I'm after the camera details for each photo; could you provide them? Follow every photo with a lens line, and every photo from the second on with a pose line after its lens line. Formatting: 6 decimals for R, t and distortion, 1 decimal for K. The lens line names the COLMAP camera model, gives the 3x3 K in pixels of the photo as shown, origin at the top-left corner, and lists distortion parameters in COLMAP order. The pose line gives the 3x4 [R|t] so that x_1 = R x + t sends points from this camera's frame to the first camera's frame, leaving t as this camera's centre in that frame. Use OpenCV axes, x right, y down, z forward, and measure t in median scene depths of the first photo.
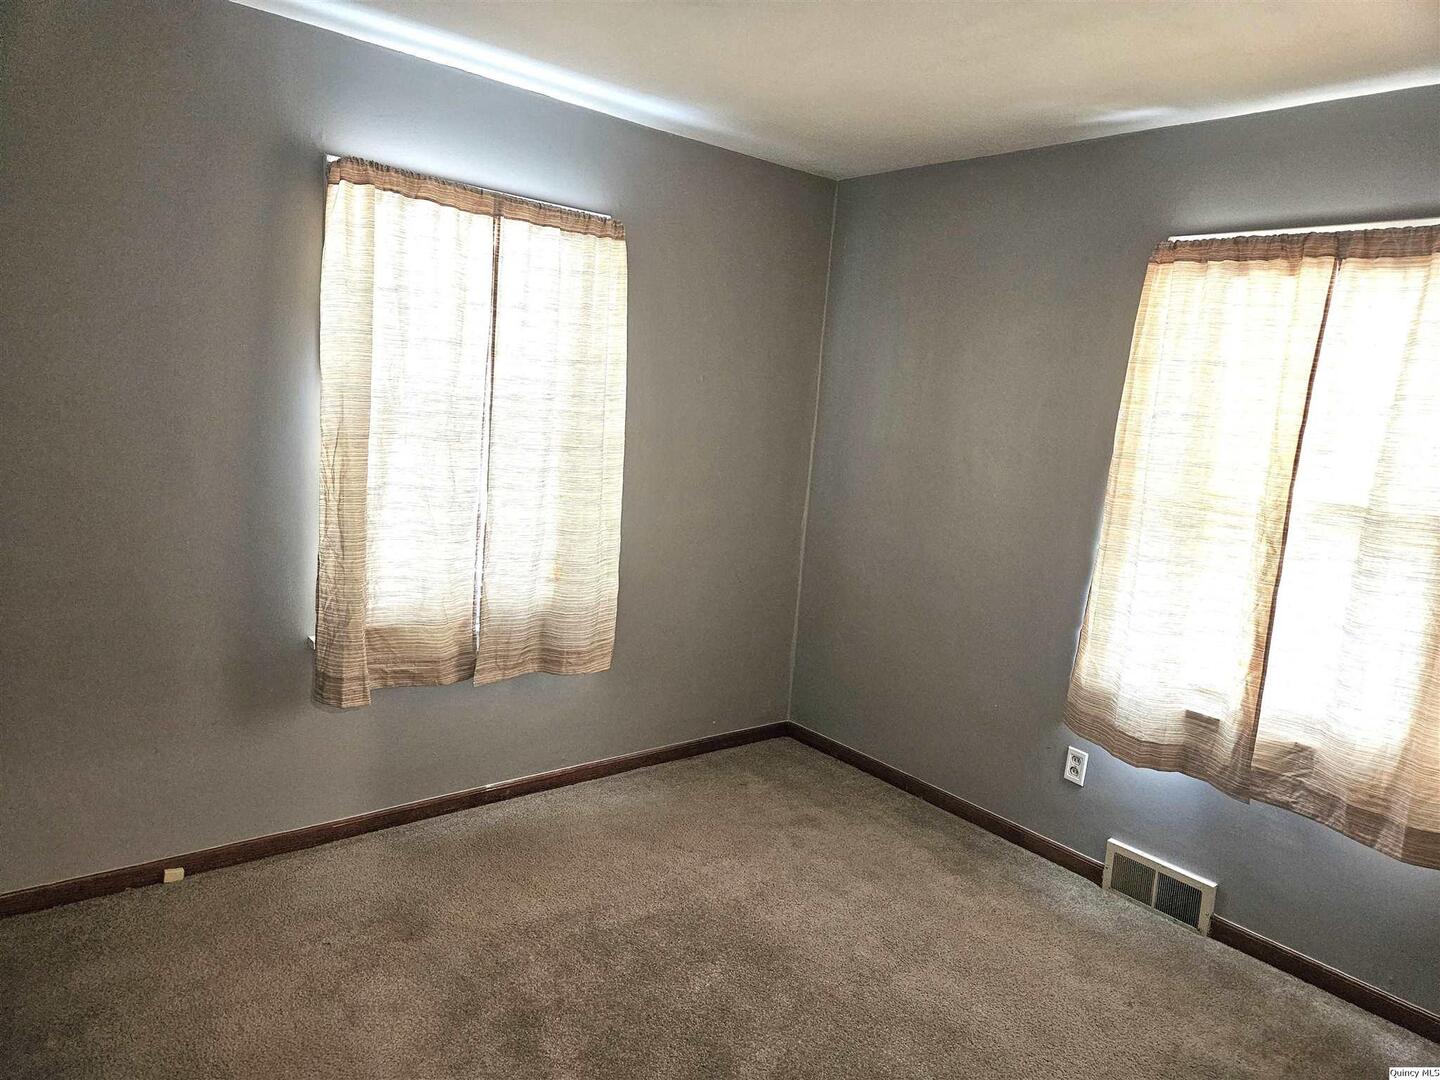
lens RADIAL K [[962.5, 0, 720.0], [0, 962.5, 540.0], [0, 0, 1]] dist [0.003717, 0.000222]
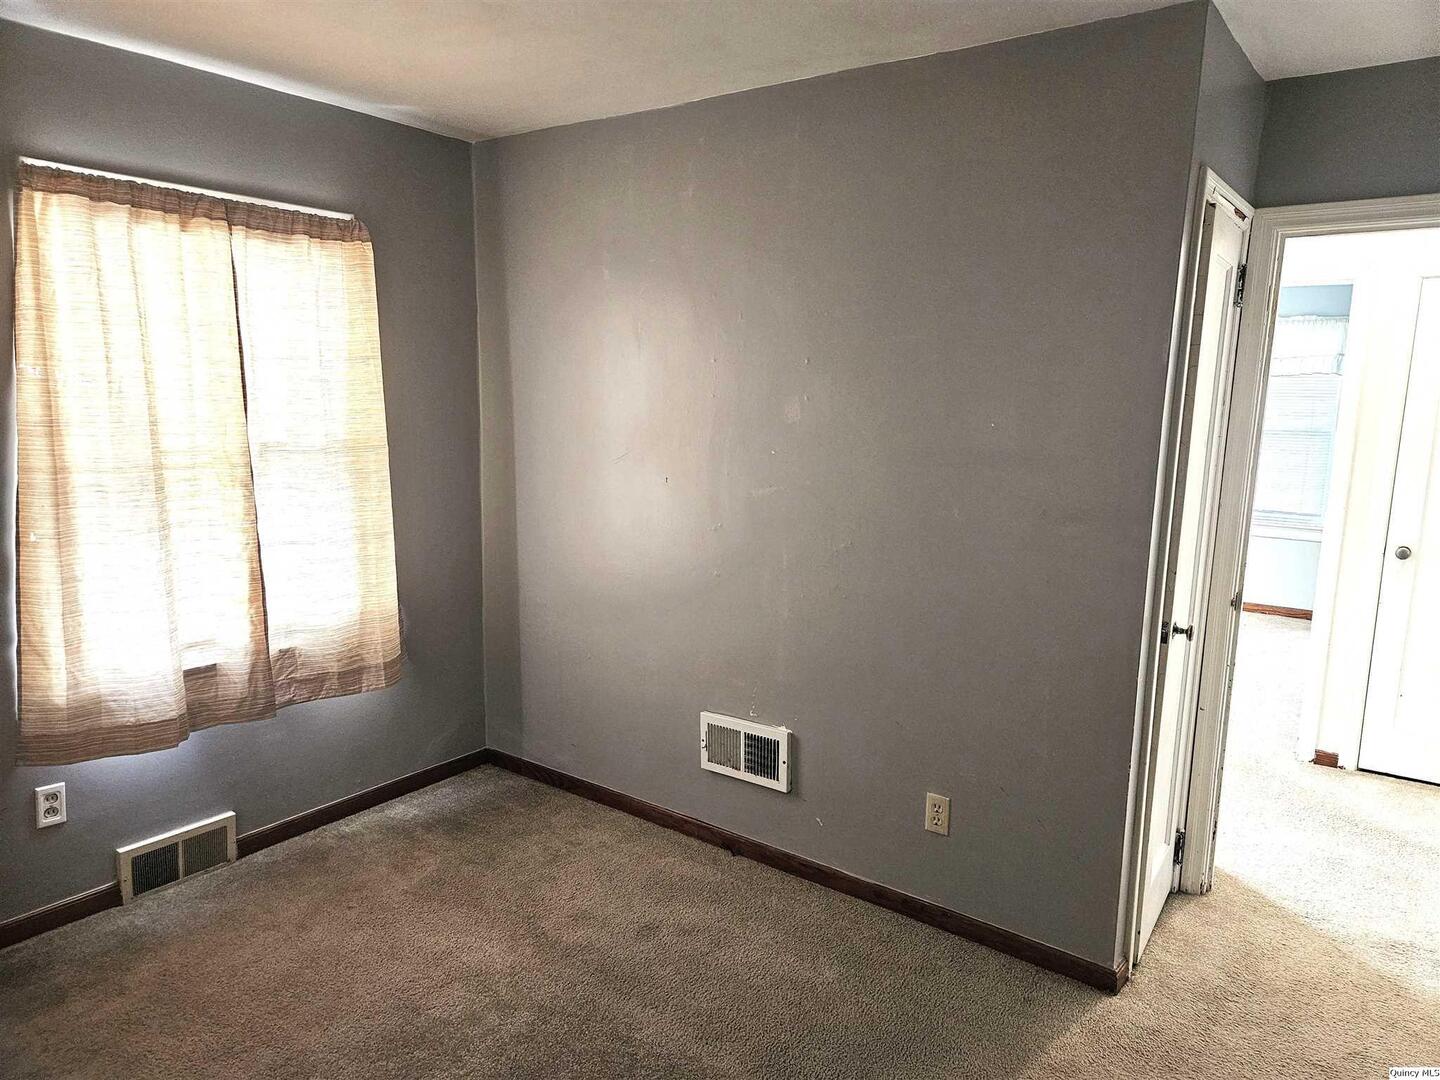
lens RADIAL K [[962.5, 0, 720.0], [0, 962.5, 540.0], [0, 0, 1]] dist [0.003717, 0.000222]
pose [[-0.247528, -0.237654, 0.939282, -0.569804], [0.105823, 0.957019, 0.270029, -0.166808], [-0.963084, 0.166237, -0.211740, 0.682496]]
